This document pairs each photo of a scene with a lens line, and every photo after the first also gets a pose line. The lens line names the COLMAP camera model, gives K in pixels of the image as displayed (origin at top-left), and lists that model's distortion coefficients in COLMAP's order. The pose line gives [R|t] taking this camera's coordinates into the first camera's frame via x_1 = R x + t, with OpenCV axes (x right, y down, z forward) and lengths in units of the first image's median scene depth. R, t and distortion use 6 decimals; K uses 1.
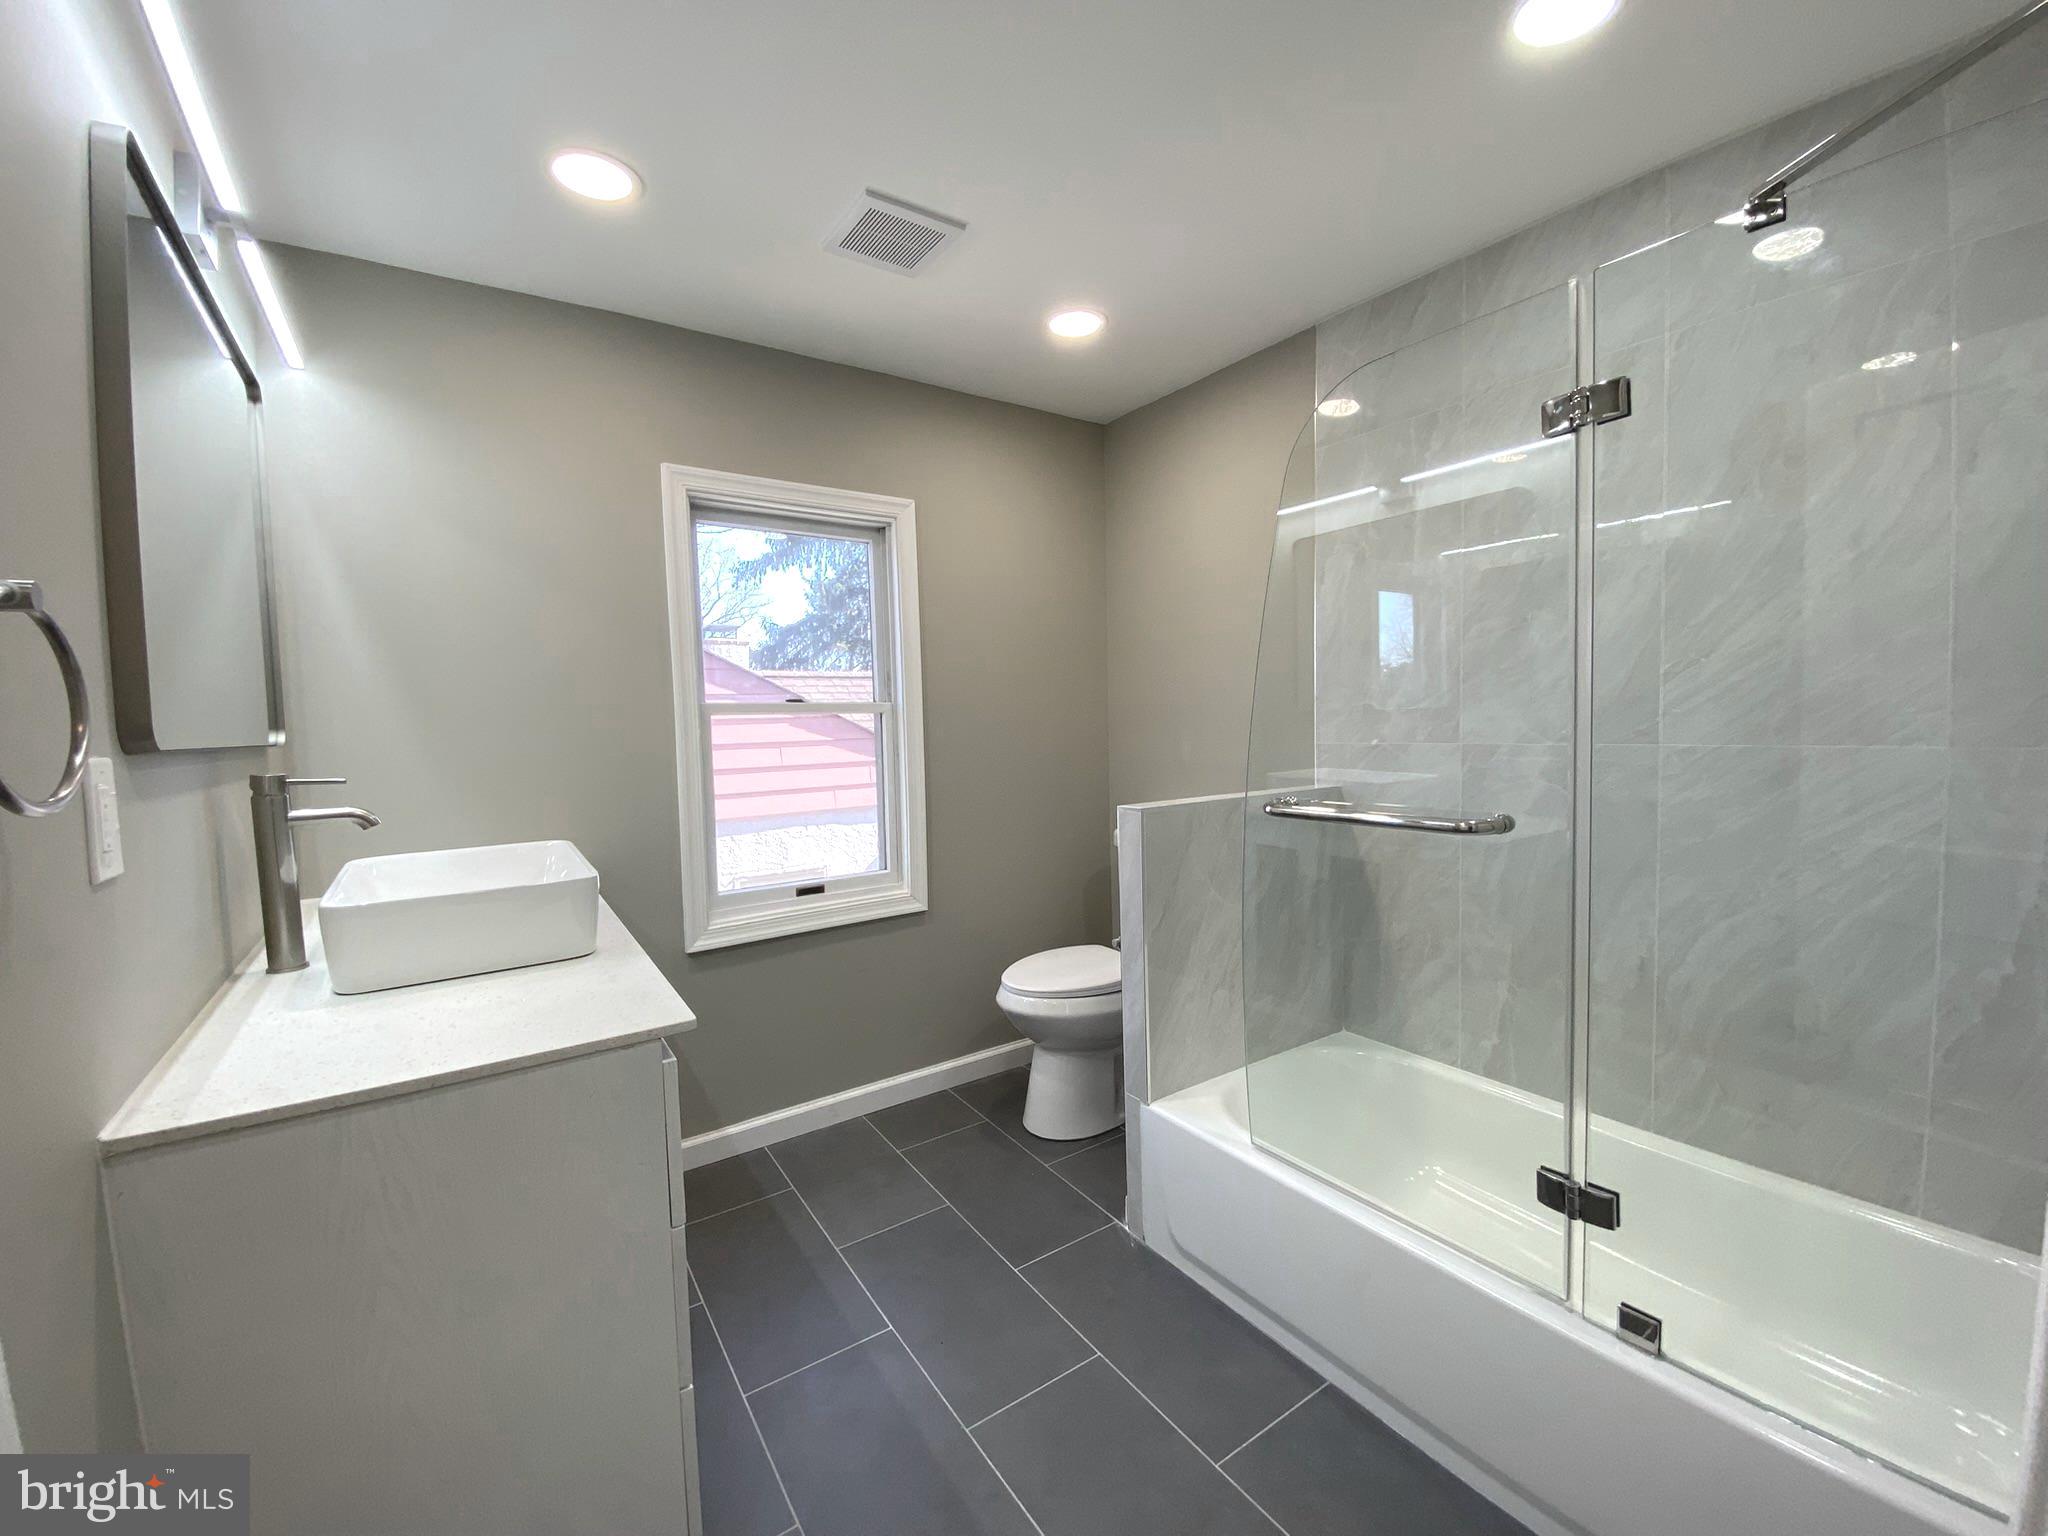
lens RADIAL K [[834.6, 0, 1026.3], [0, 834.6, 767.9], [0, 0, 1]] dist [-0.012501, -0.003440]
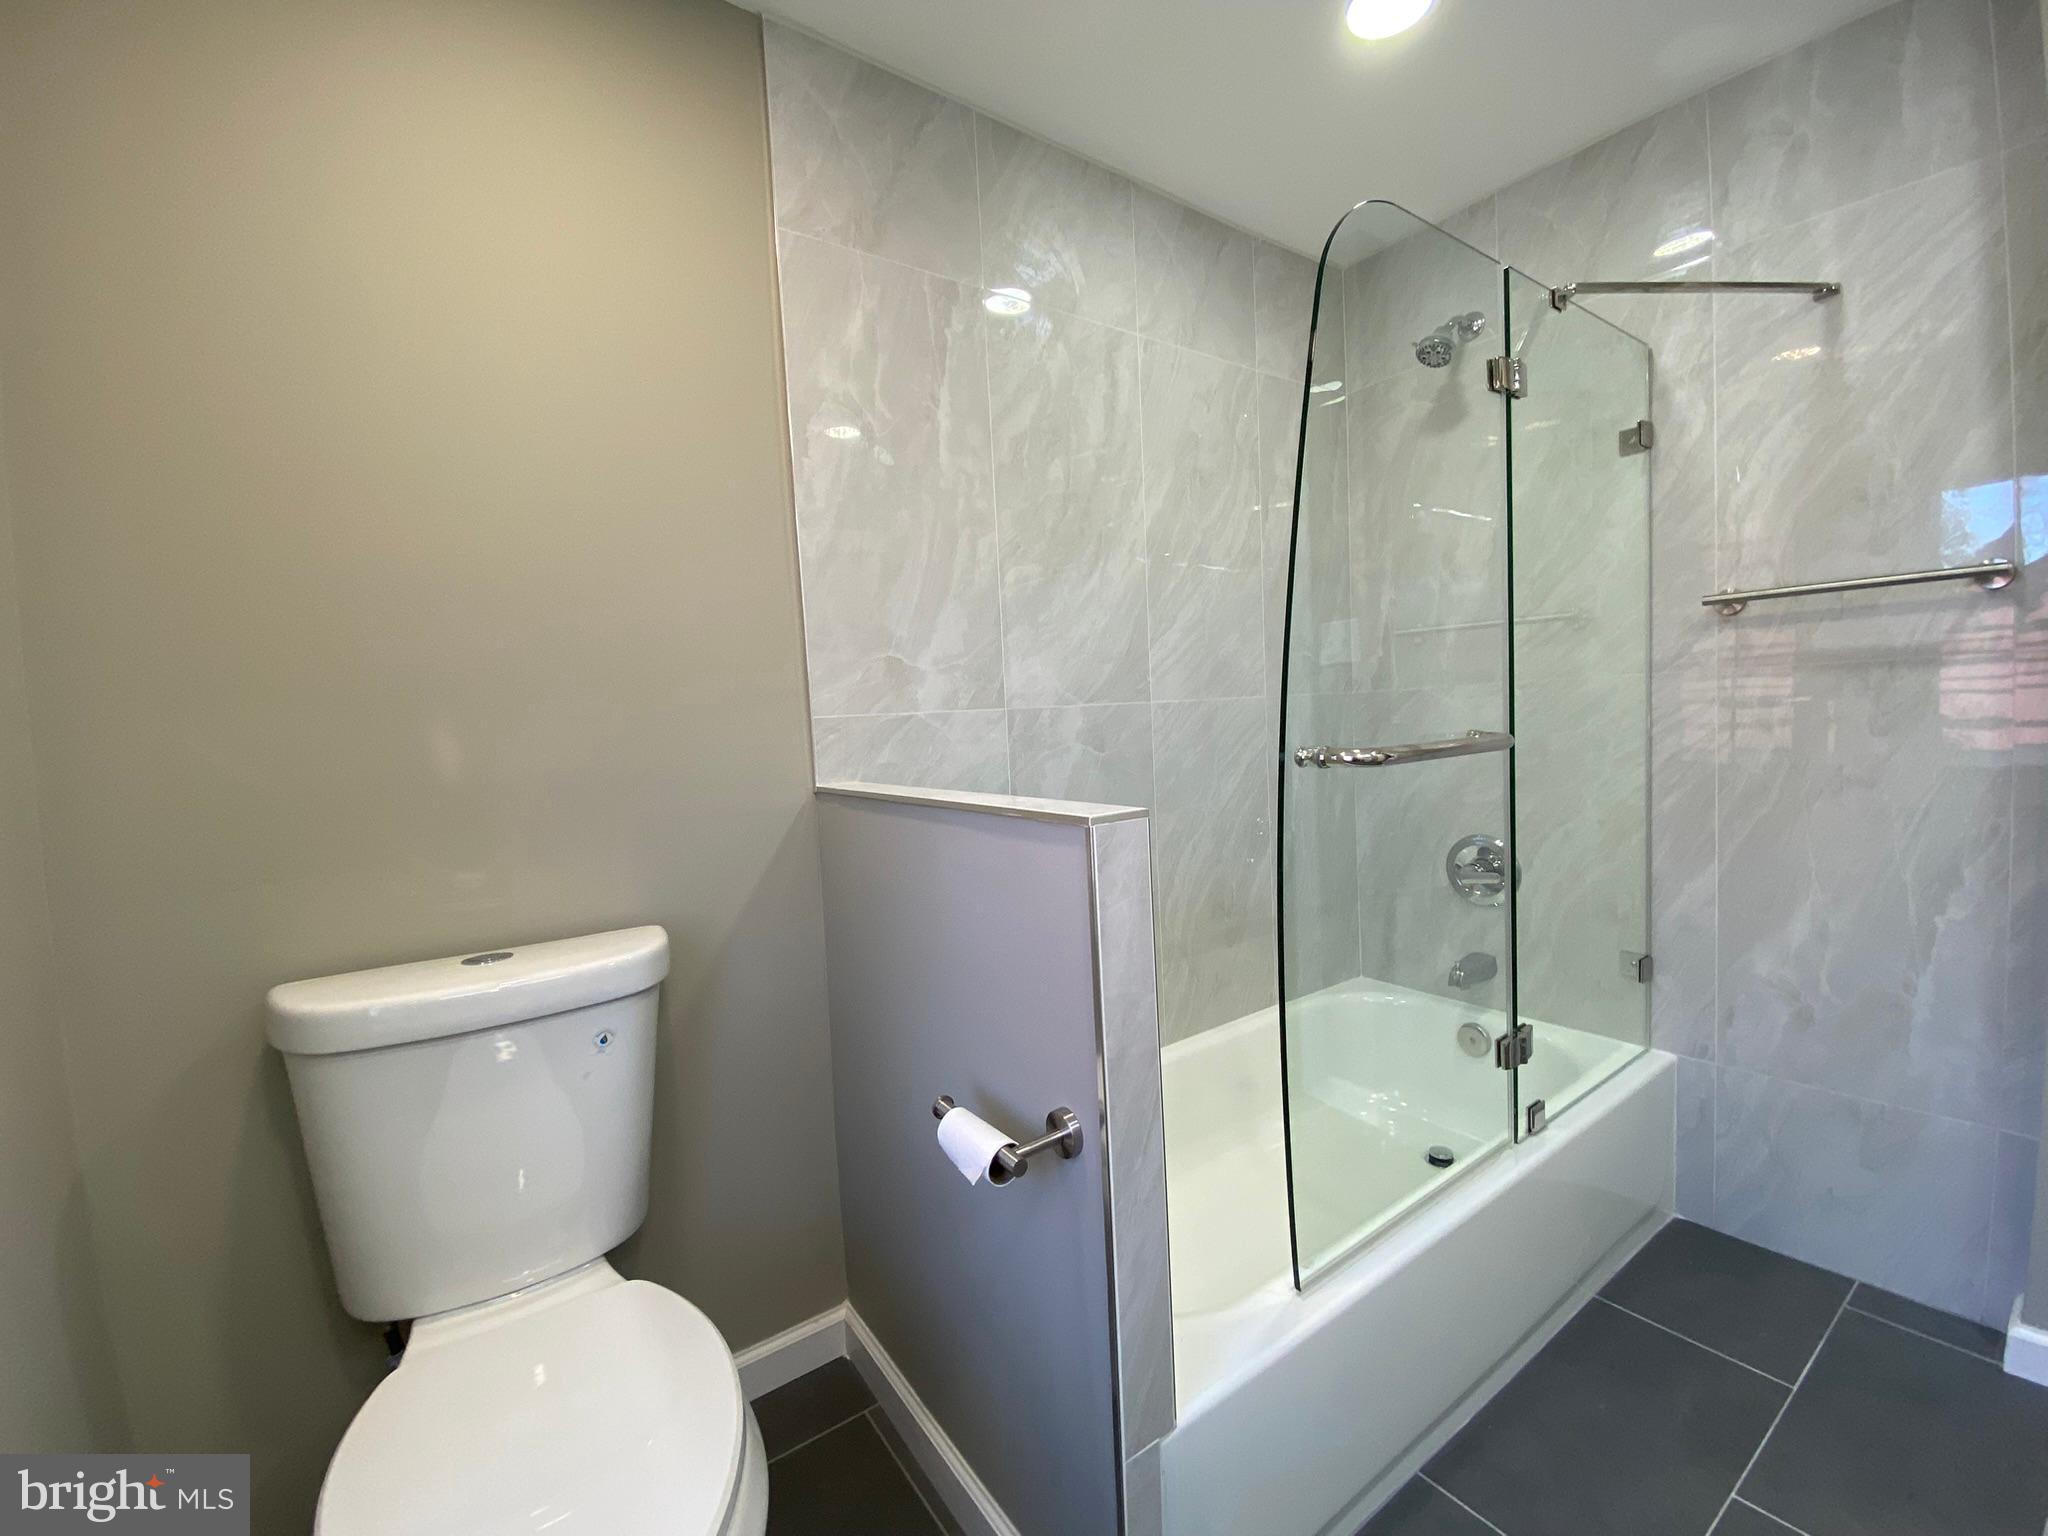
lens RADIAL K [[834.6, 0, 1024.1], [0, 834.6, 762.9], [0, 0, 1]] dist [-0.012501, -0.003440]
pose [[-0.008329, -0.034240, 0.999379, -0.333103], [0.107276, 0.993615, 0.034936, -0.002520], [-0.994194, 0.107500, -0.004602, 1.045714]]
